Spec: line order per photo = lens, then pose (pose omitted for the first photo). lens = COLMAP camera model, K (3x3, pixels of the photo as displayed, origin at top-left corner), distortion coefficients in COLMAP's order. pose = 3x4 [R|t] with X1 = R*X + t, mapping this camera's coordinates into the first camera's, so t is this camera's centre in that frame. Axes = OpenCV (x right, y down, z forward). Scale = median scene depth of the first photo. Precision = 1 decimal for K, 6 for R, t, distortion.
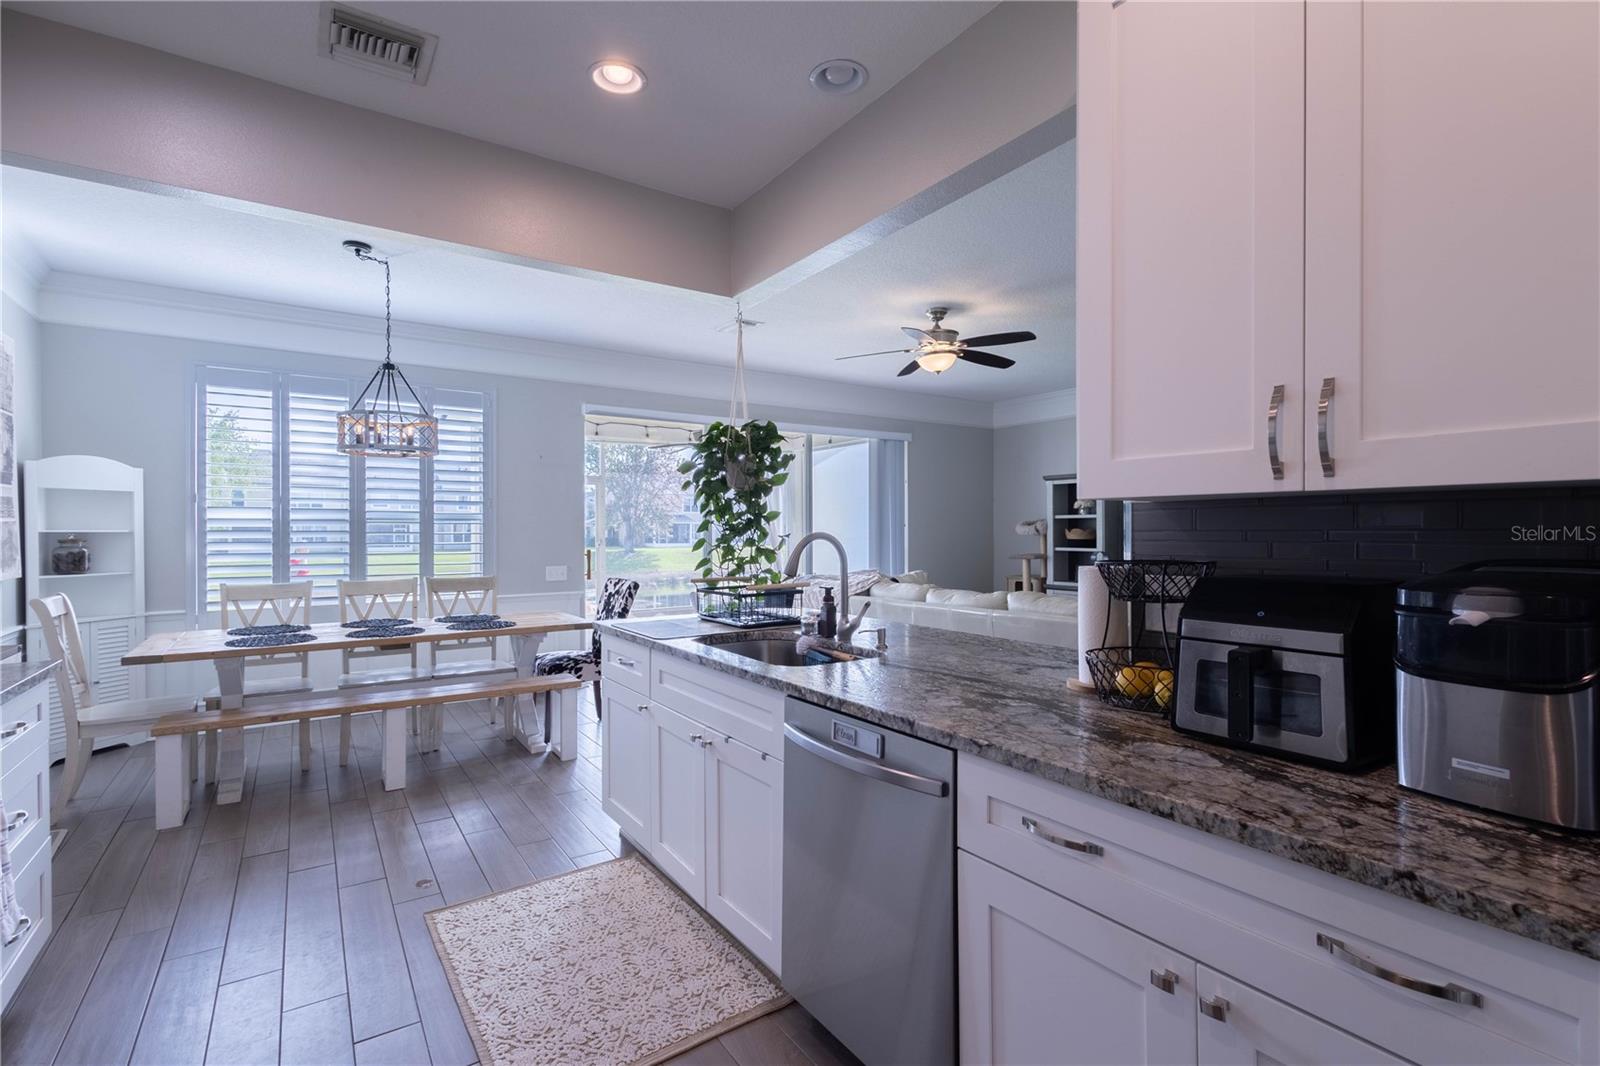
lens RADIAL K [[735.1, 0, 798.6], [0, 735.1, 529.3], [0, 0, 1]] dist [0.008310, -0.002475]
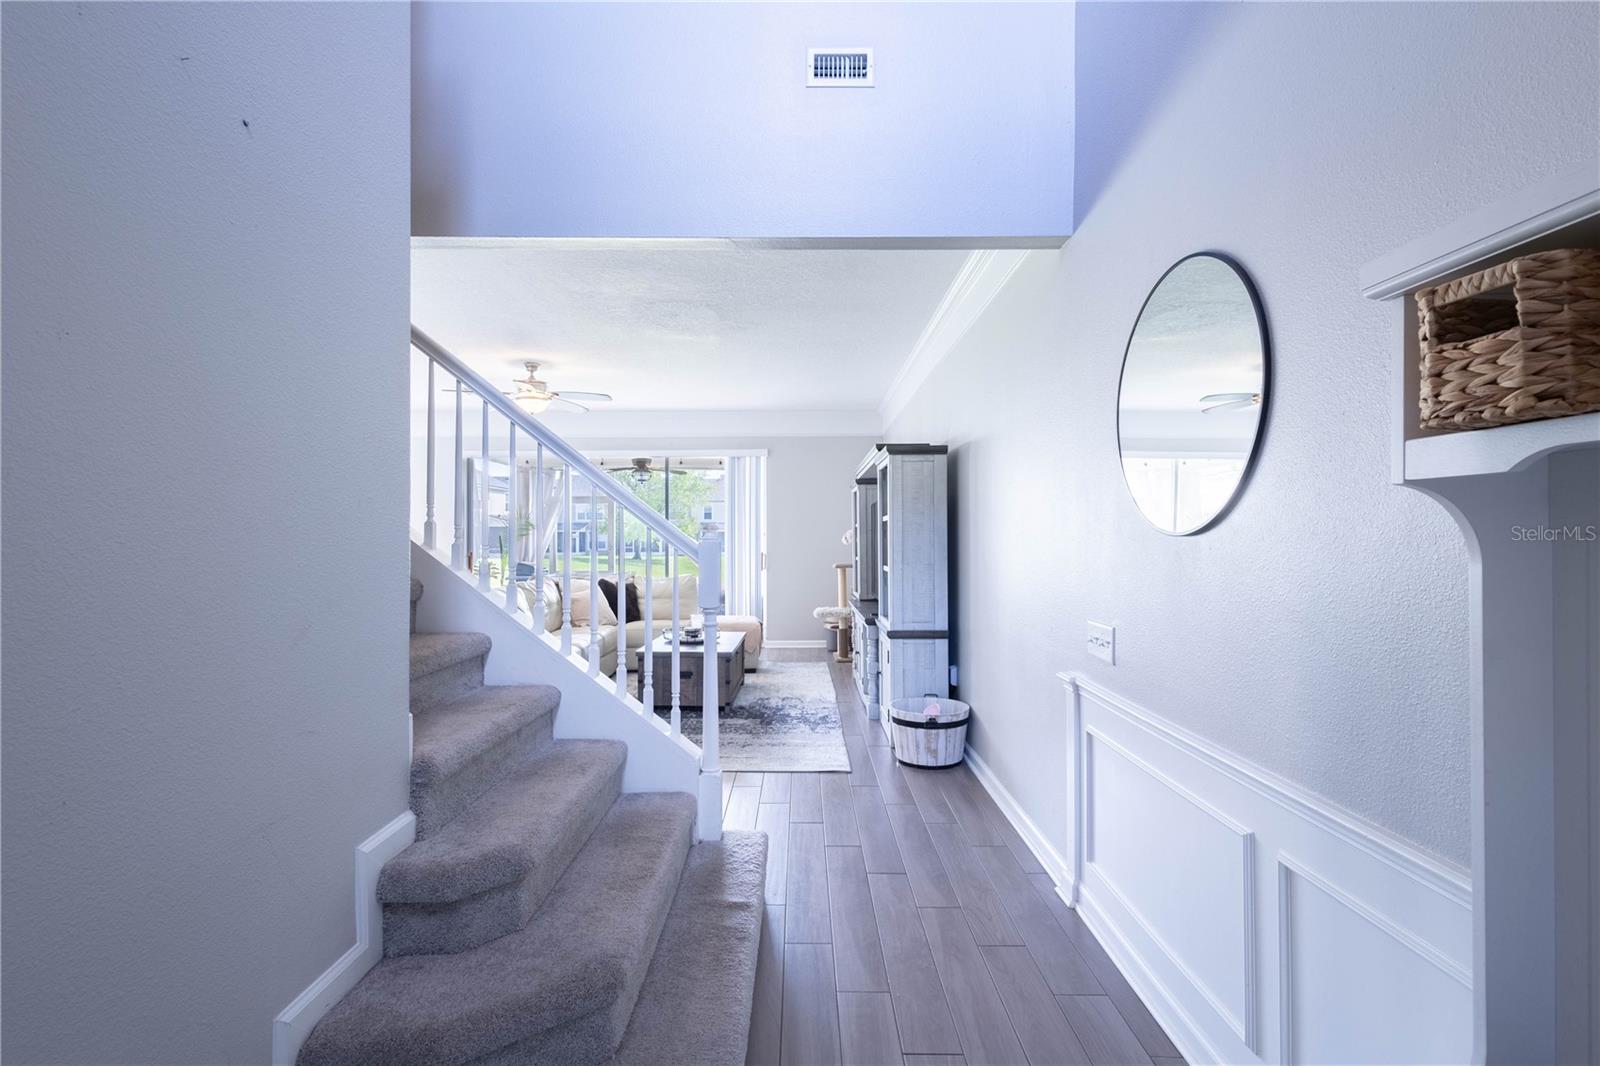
lens RADIAL K [[735.1, 0, 797.6], [0, 735.1, 541.1], [0, 0, 1]] dist [0.008310, -0.002475]
pose [[0.824669, 0.002513, -0.565610, 1.637302], [0.000920, 0.999983, 0.005784, -0.002157], [0.565615, -0.005291, 0.824652, 0.274749]]
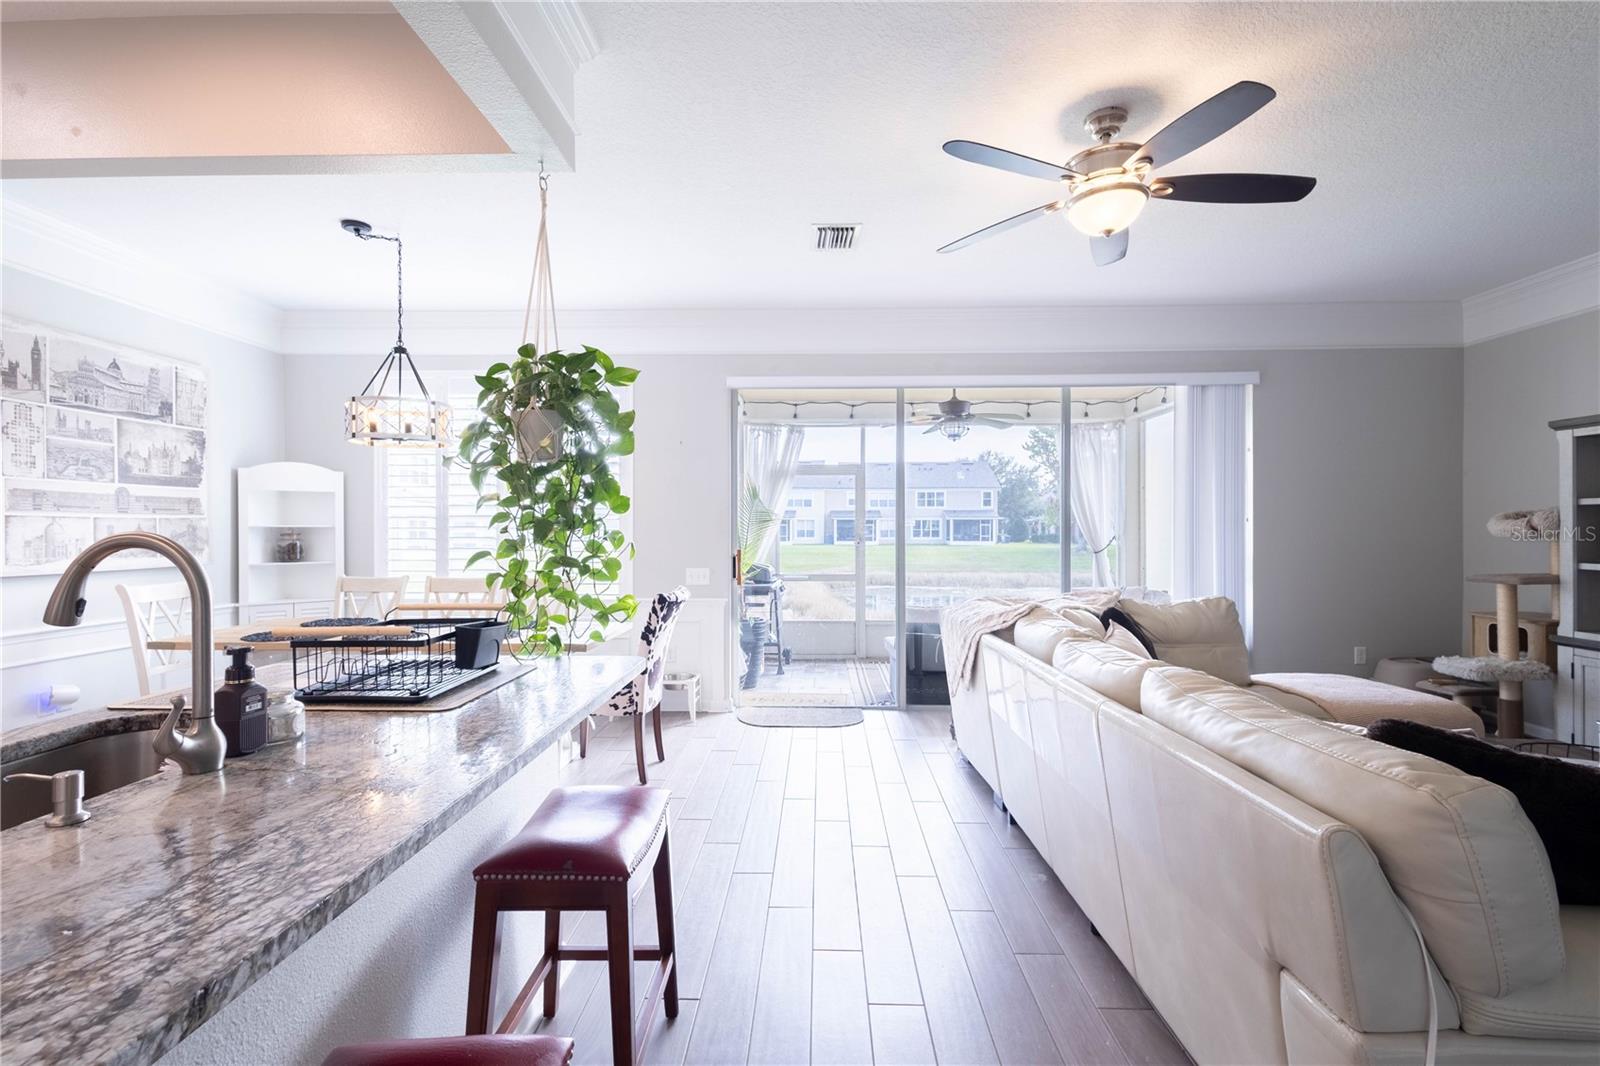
lens RADIAL K [[735.1, 0, 798.0], [0, 735.1, 528.6], [0, 0, 1]] dist [0.008310, -0.002475]
pose [[0.811344, 0.004297, -0.584553, 0.409817], [-0.001695, 0.999986, 0.004998, -0.000452], [0.584566, -0.003064, 0.811340, 0.553471]]
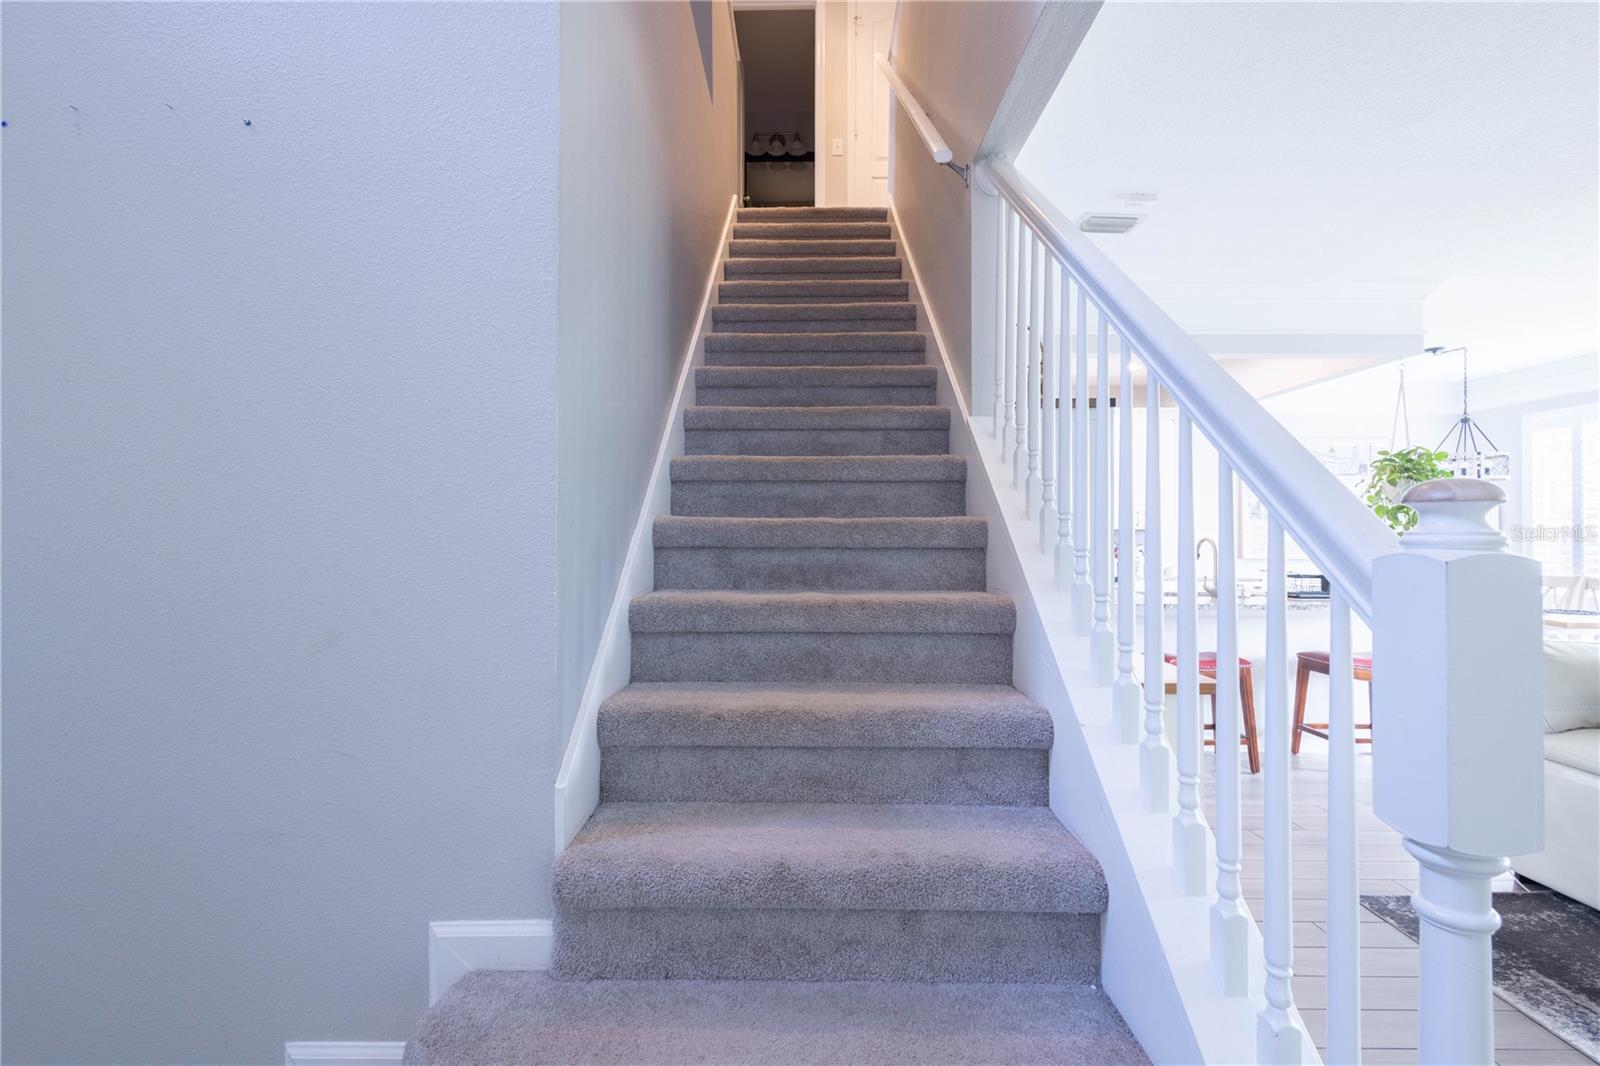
lens RADIAL K [[735.1, 0, 796.1], [0, 735.1, 532.8], [0, 0, 1]] dist [0.008310, -0.002475]
pose [[-0.570777, -0.001166, -0.821104, 1.390143], [0.001371, 0.999996, -0.002372, -0.001941], [0.821104, -0.002480, -0.570774, 0.775682]]
